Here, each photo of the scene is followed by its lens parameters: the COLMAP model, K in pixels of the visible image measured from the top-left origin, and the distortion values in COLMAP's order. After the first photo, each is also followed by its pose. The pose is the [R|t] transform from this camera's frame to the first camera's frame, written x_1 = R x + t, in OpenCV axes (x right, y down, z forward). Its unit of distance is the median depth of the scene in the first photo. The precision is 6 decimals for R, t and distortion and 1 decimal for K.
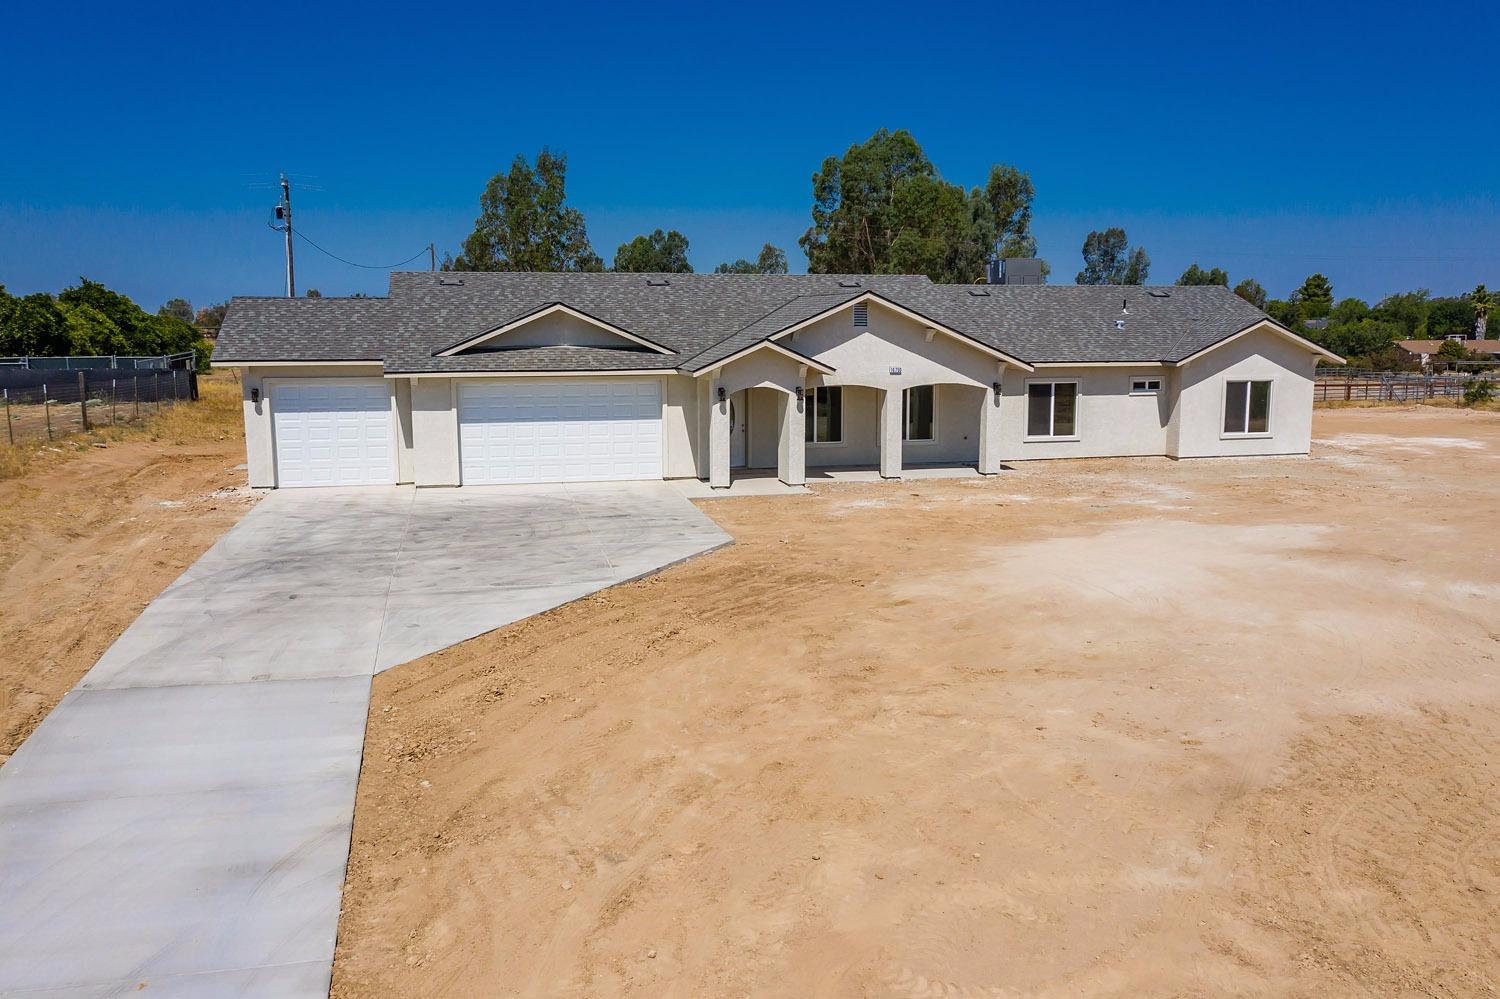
lens RADIAL K [[1188.0, 0, 760.6], [0, 1188.0, 494.8], [0, 0, 1]] dist [-0.019708, 0.017256]
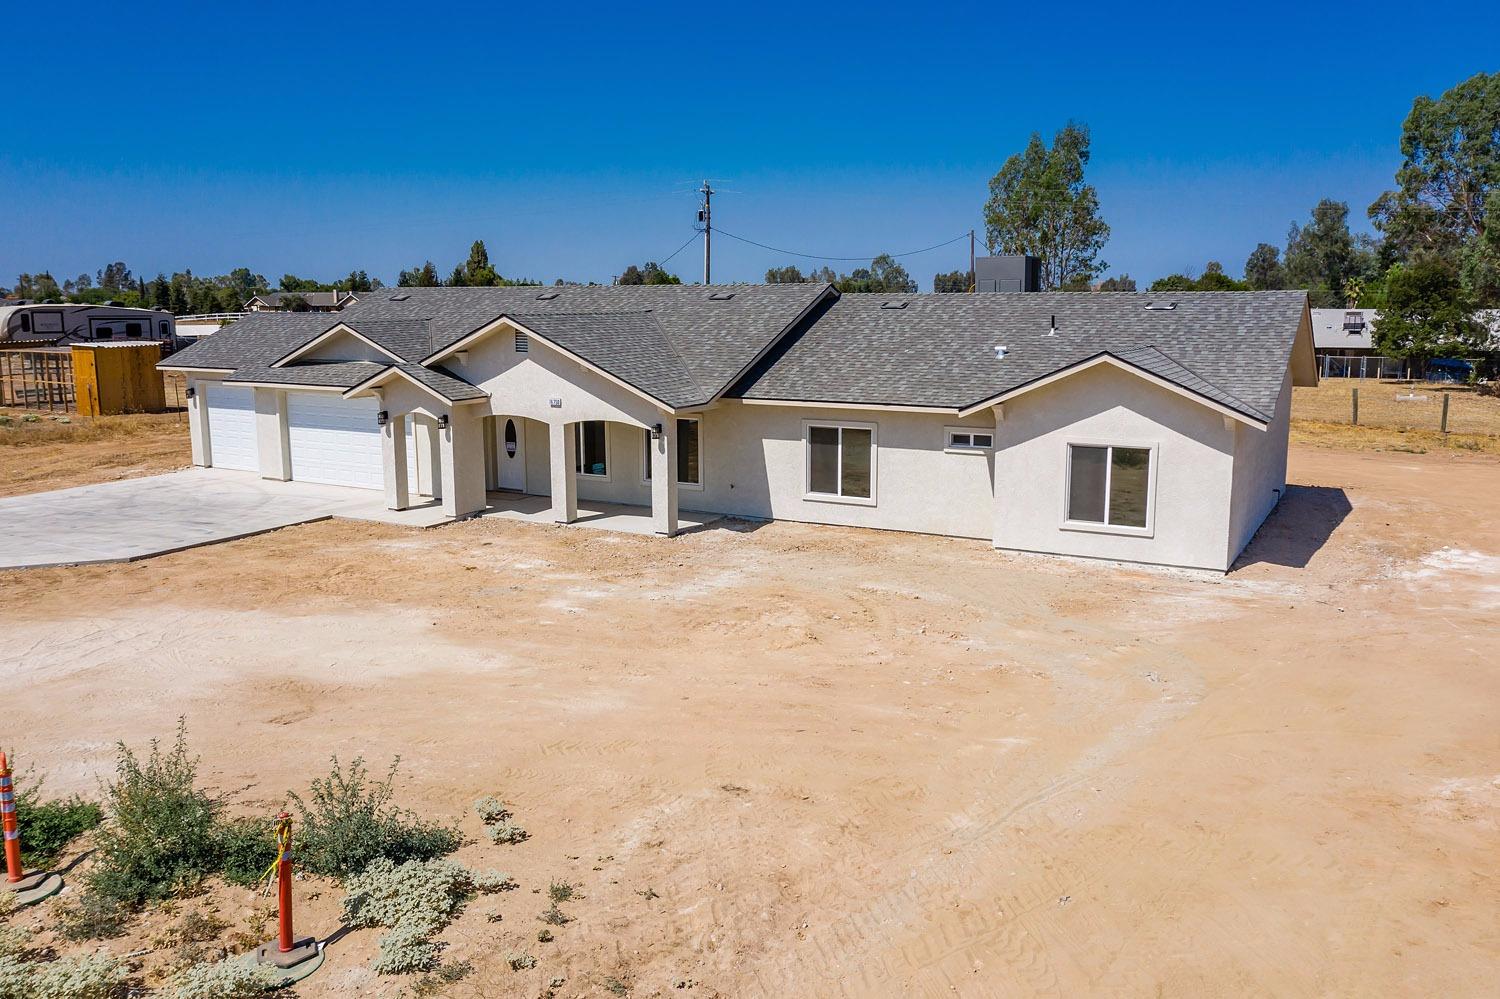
lens RADIAL K [[1188.0, 0, 752.9], [0, 1188.0, 497.7], [0, 0, 1]] dist [-0.019708, 0.017256]
pose [[0.723129, 0.115333, -0.681016, 0.758666], [-0.097019, 0.993146, 0.065175, -0.096603], [0.683865, 0.018941, 0.729363, 0.412988]]
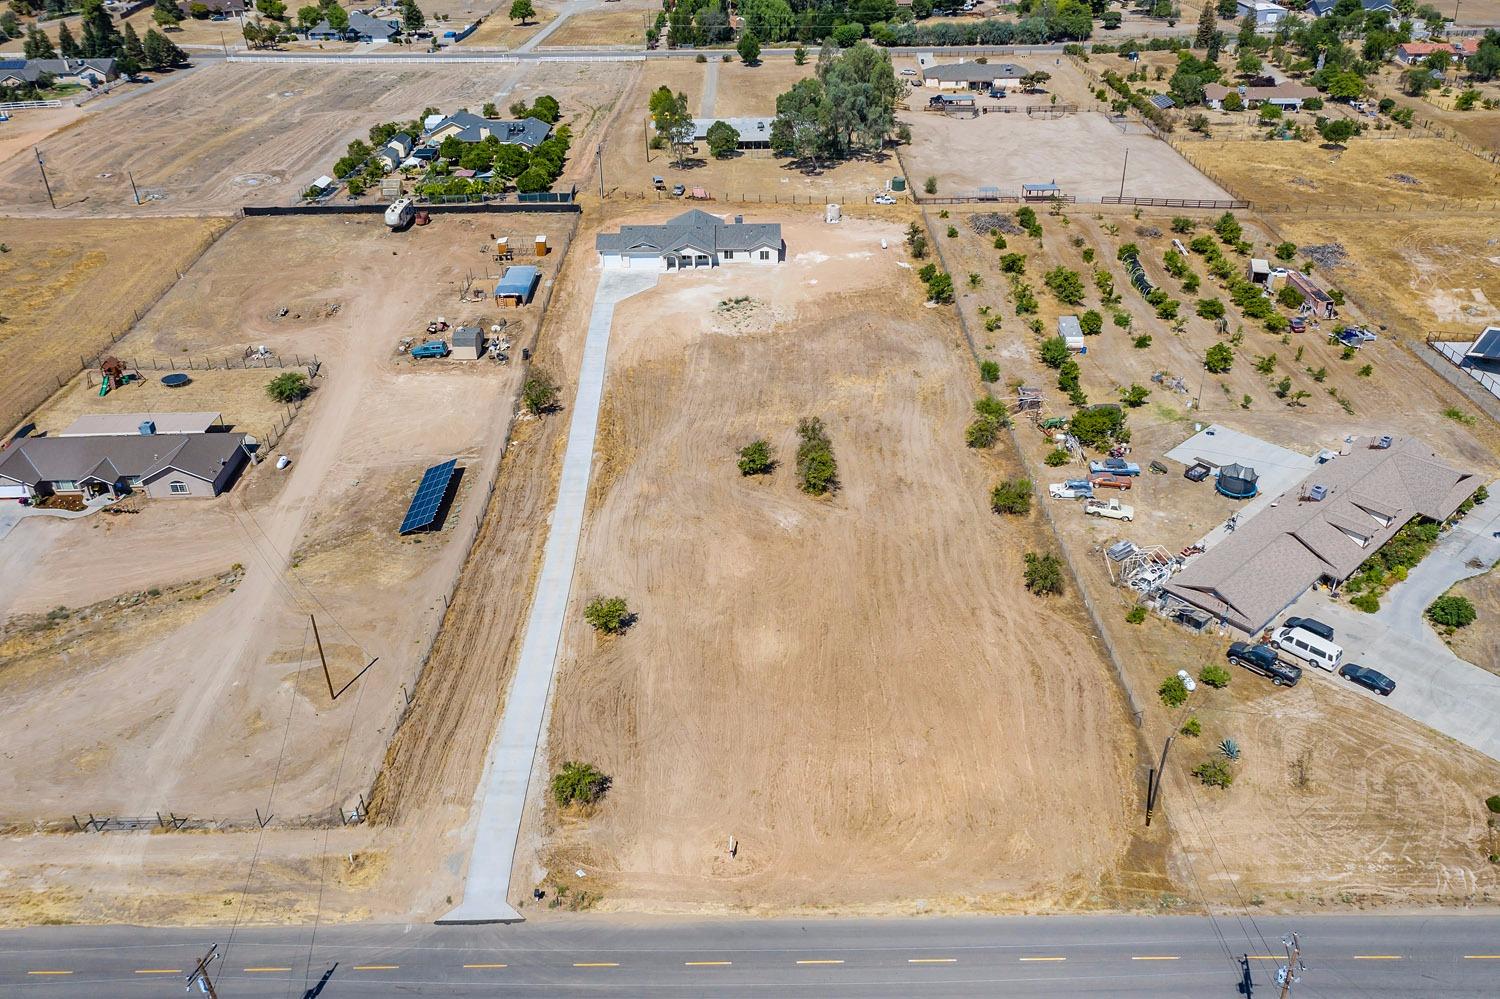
lens RADIAL K [[1188.0, 0, 748.4], [0, 1188.0, 503.9], [0, 0, 1]] dist [-0.019708, 0.017256]
pose [[0.968151, 0.118620, -0.220481, 1.841227], [-0.022706, 0.918609, 0.394515, -1.301128], [0.249333, -0.376944, 0.892046, -4.837279]]
